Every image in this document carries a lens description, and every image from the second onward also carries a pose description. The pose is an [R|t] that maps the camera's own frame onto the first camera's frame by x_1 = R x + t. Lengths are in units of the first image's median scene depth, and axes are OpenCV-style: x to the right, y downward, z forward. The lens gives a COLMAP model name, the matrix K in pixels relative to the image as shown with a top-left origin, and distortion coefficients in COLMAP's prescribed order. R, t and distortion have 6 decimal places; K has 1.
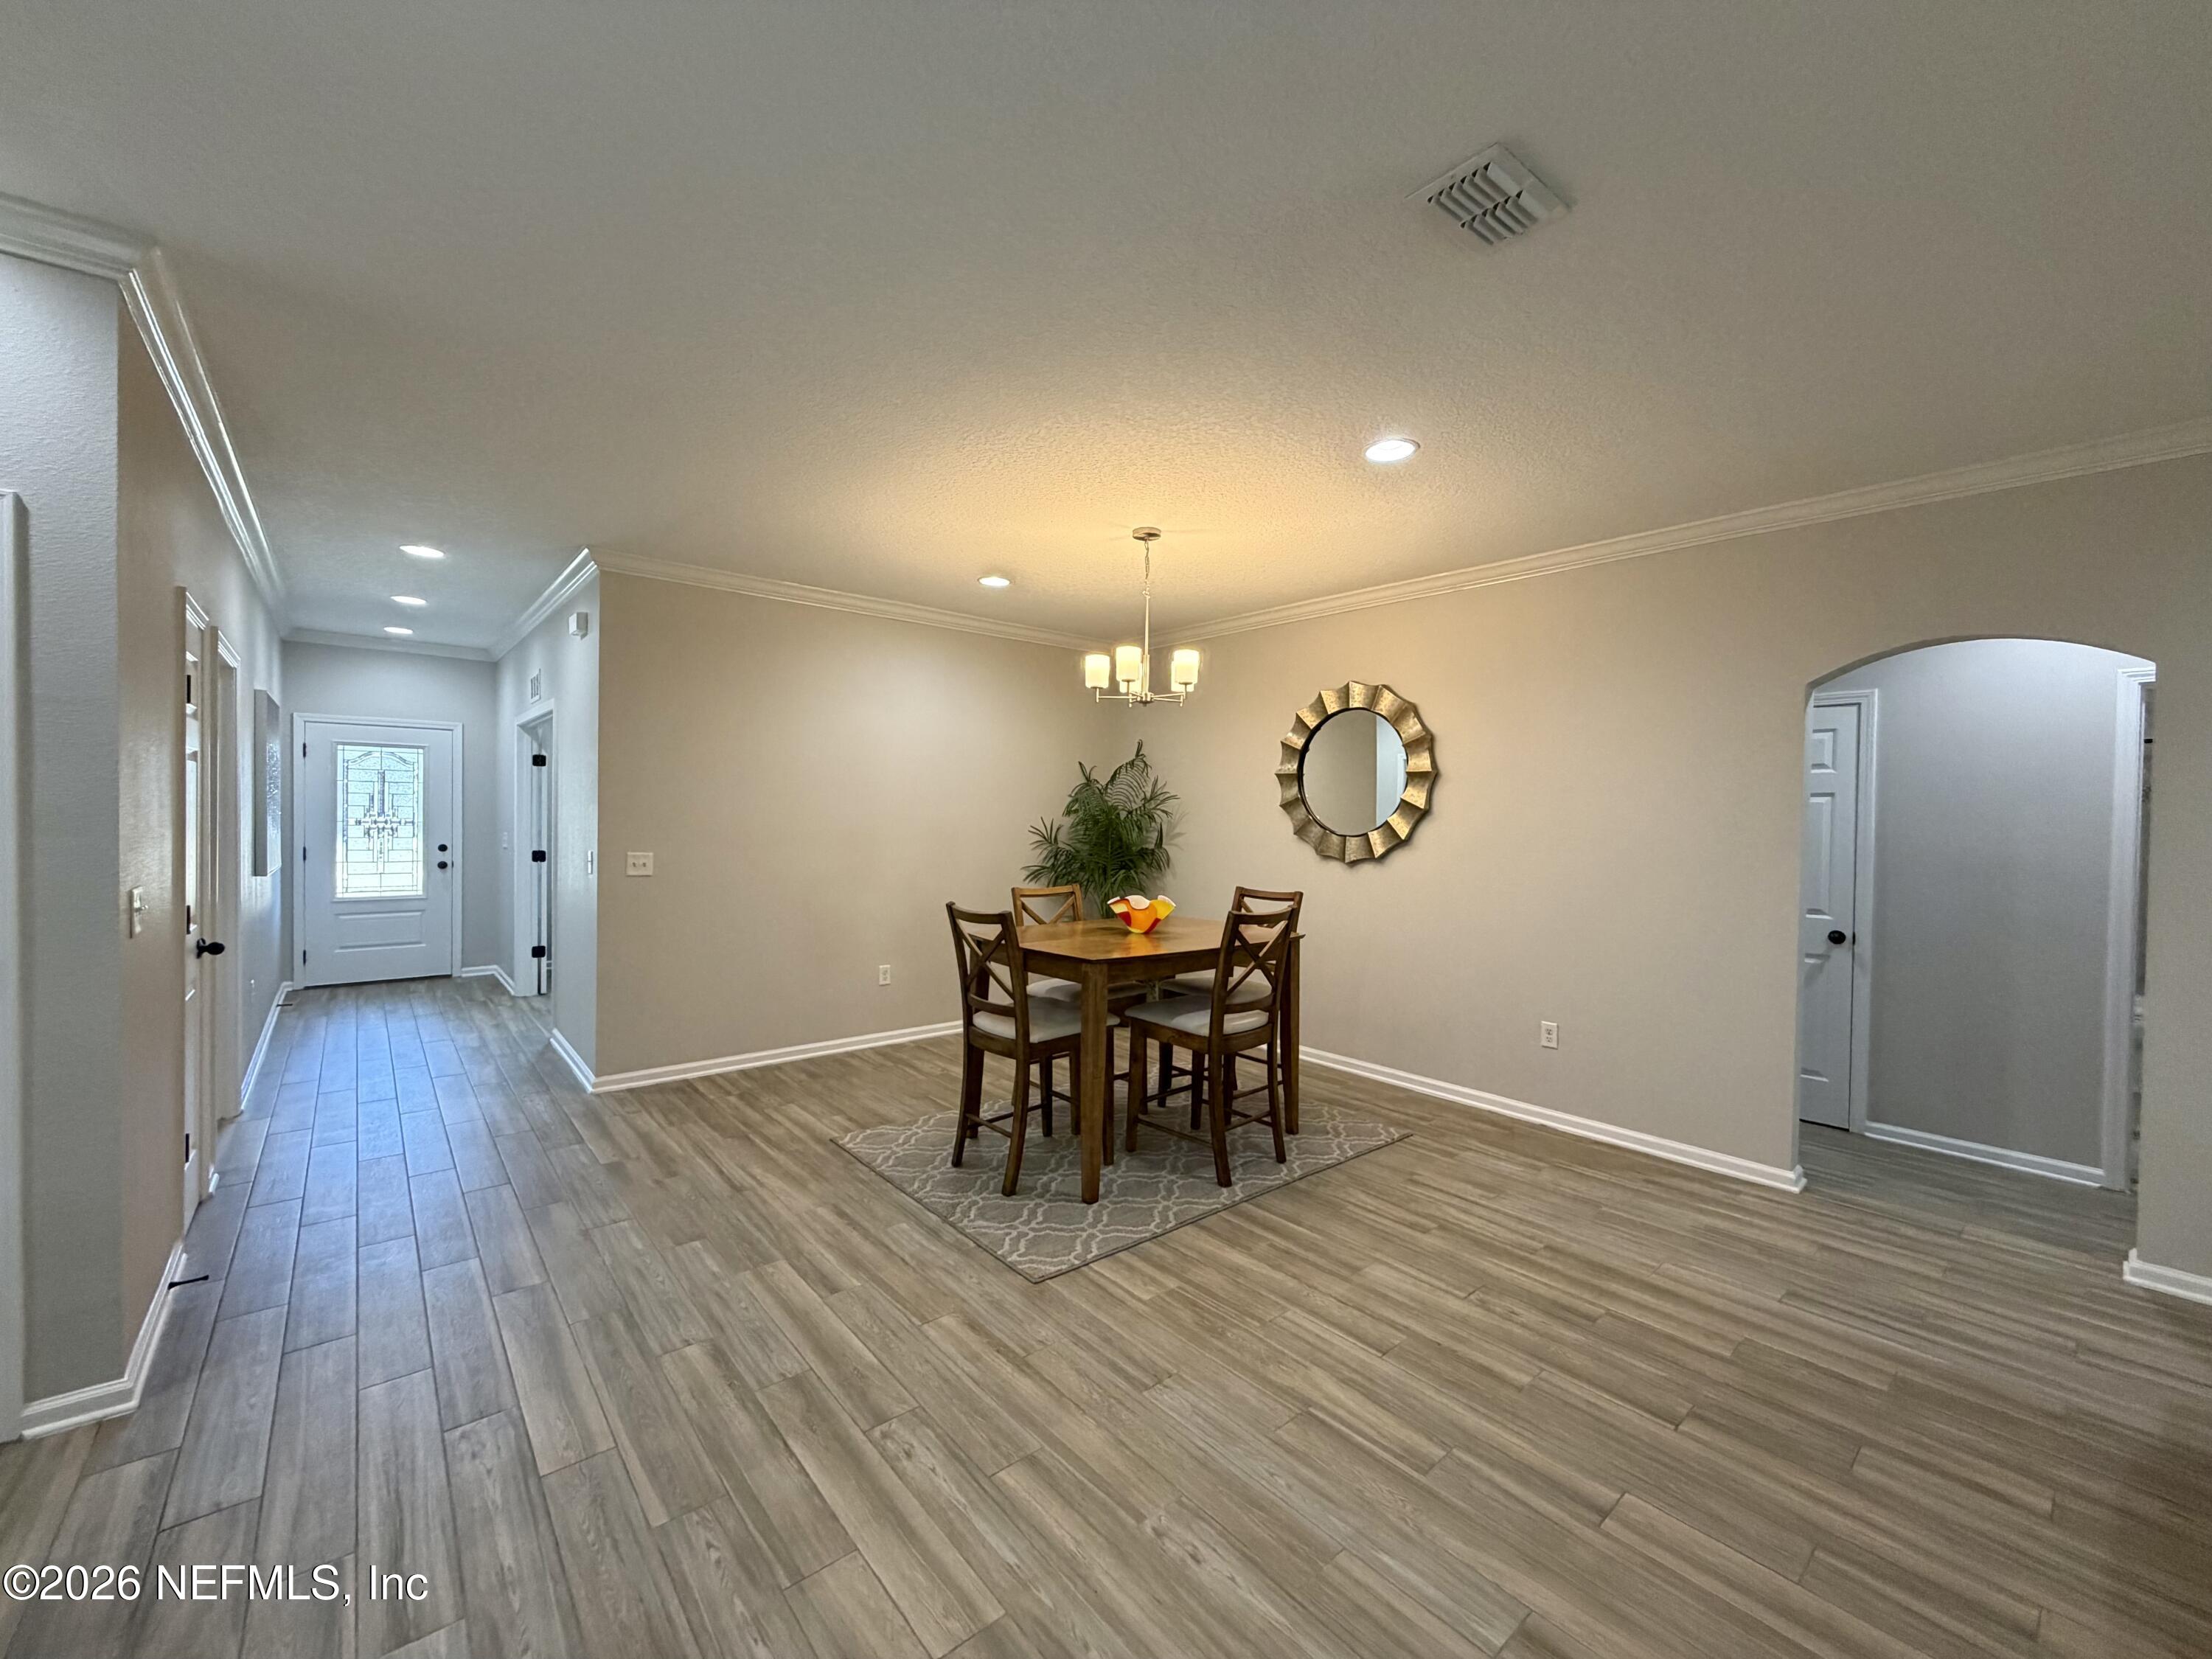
lens RADIAL K [[885.4, 0, 1111.3], [0, 885.4, 822.6], [0, 0, 1]] dist [-0.000697, -0.000022]
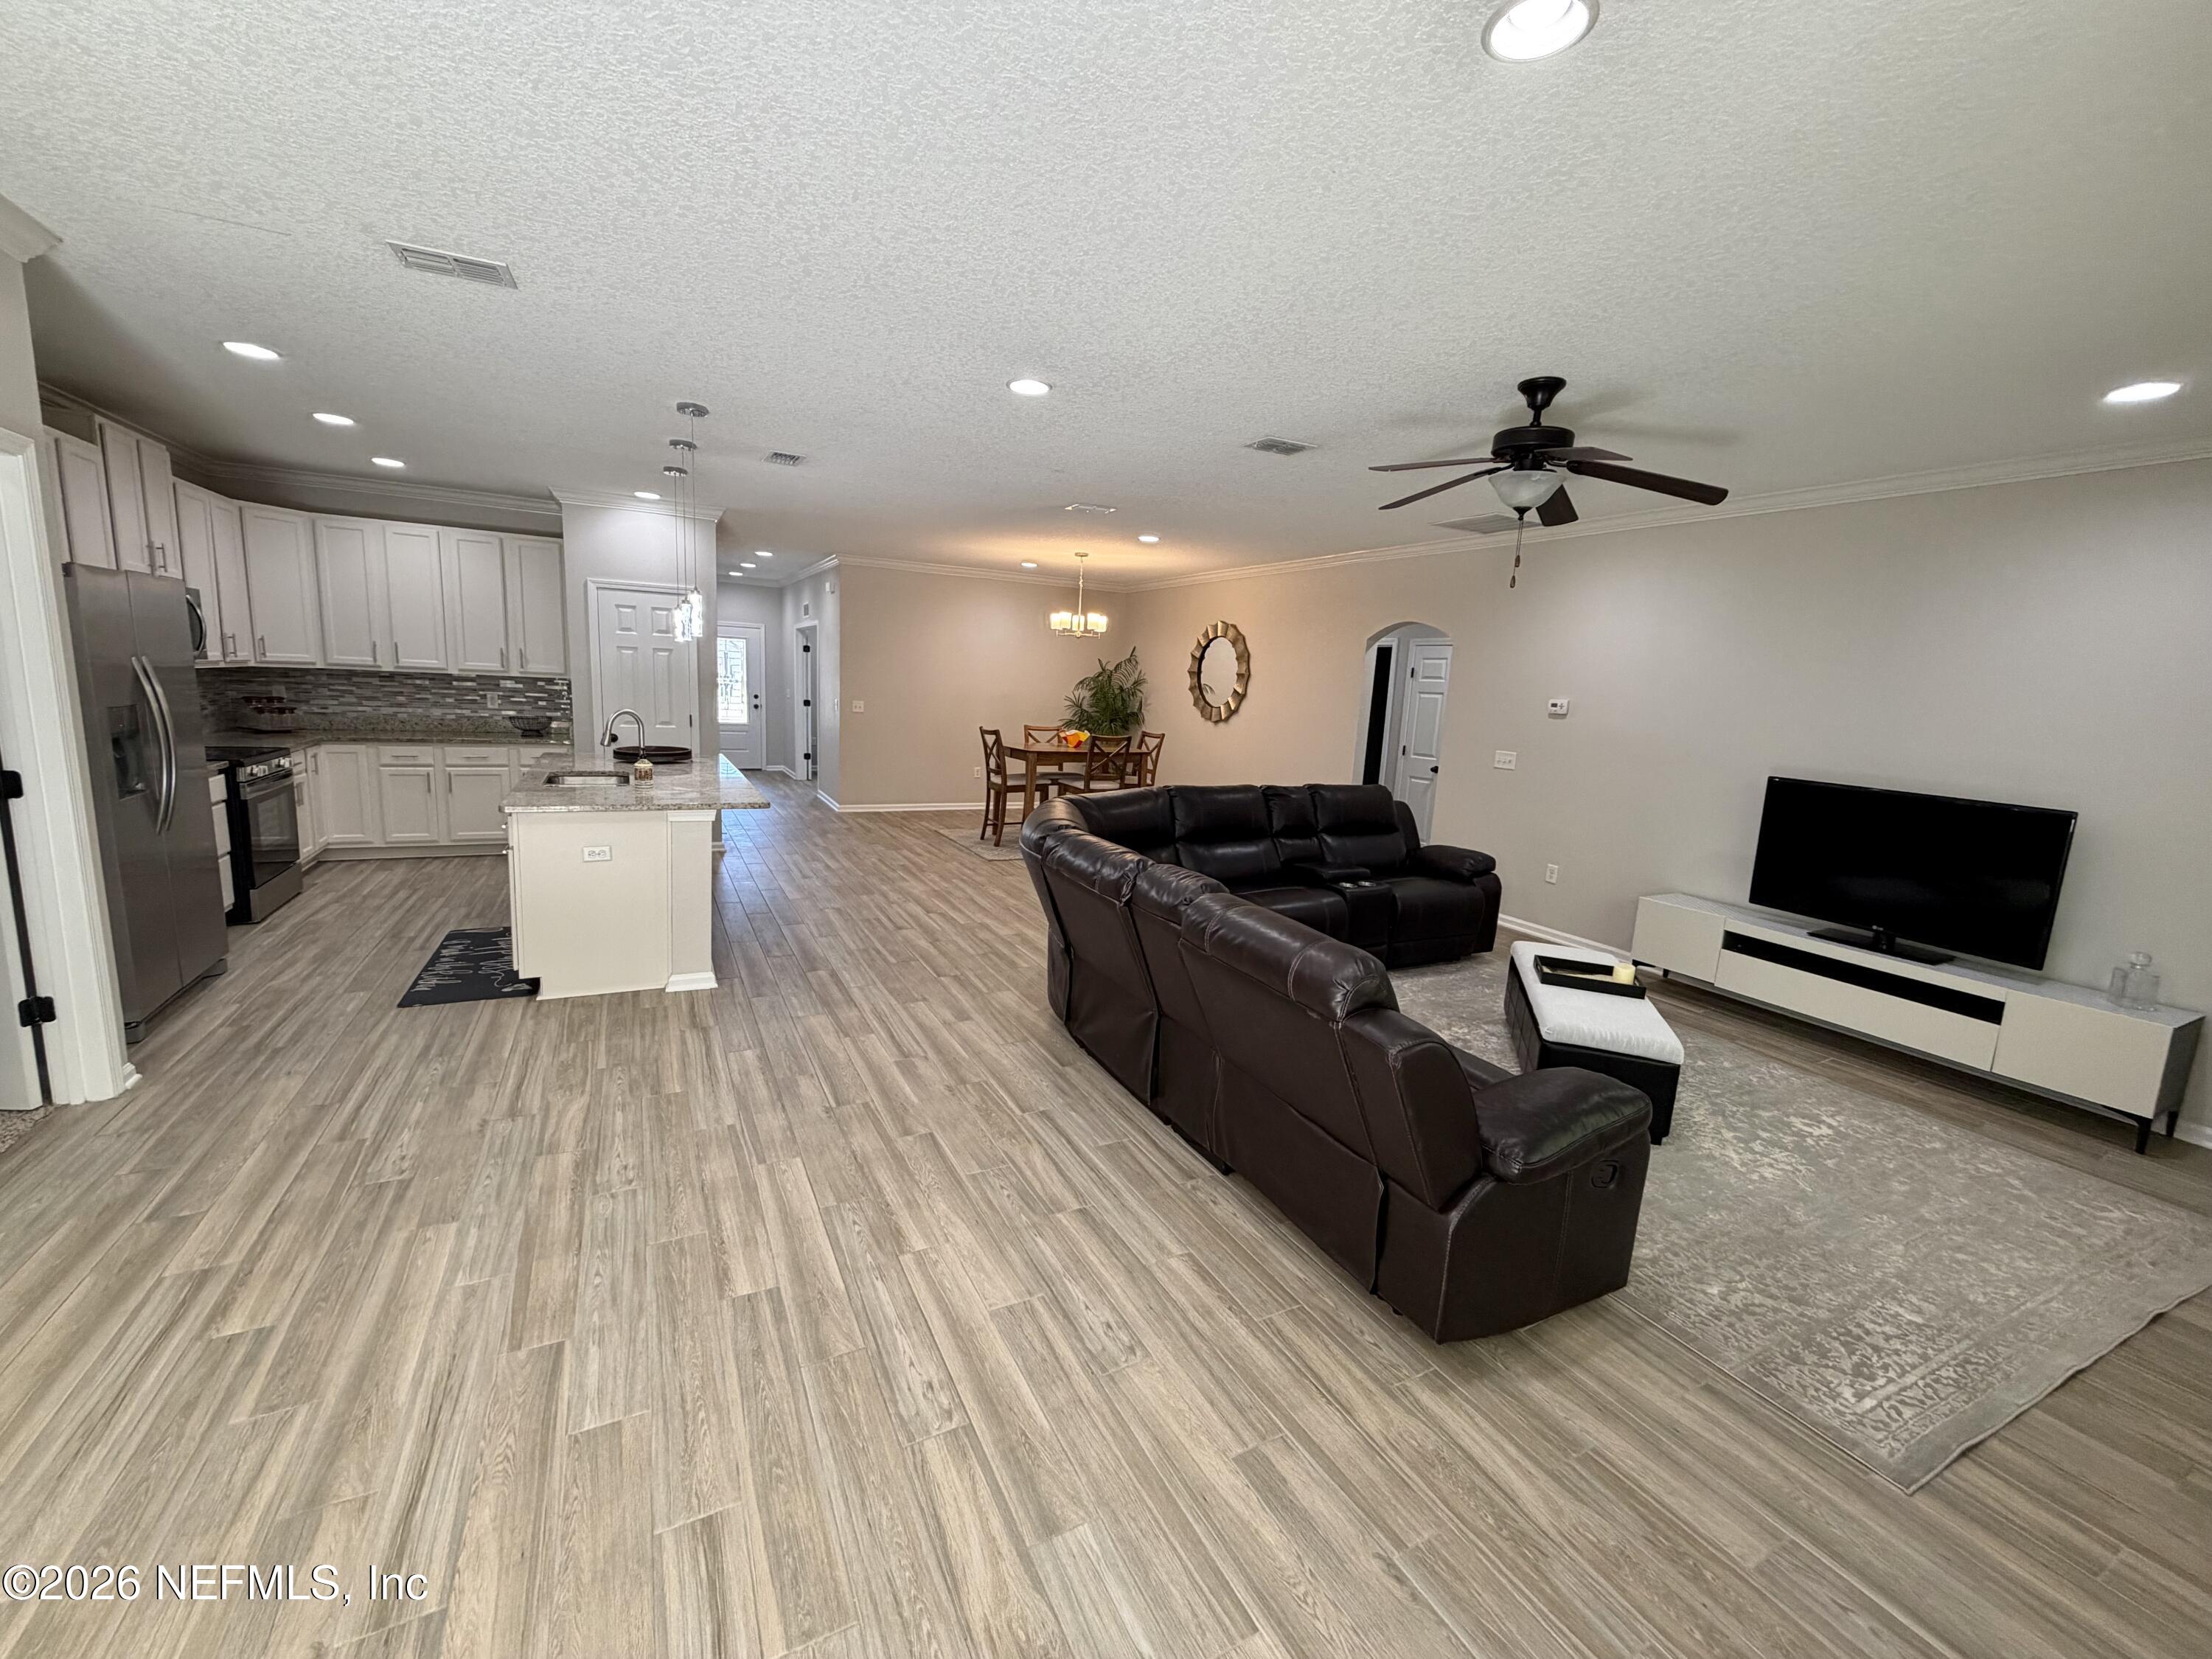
lens RADIAL K [[885.4, 0, 1100.3], [0, 885.4, 830.0], [0, 0, 1]] dist [-0.000697, -0.000022]
pose [[0.973186, 0.070125, -0.219071, 0.429516], [-0.036374, 0.987329, 0.154460, -0.008016], [0.227127, -0.142349, 0.963405, -0.789462]]
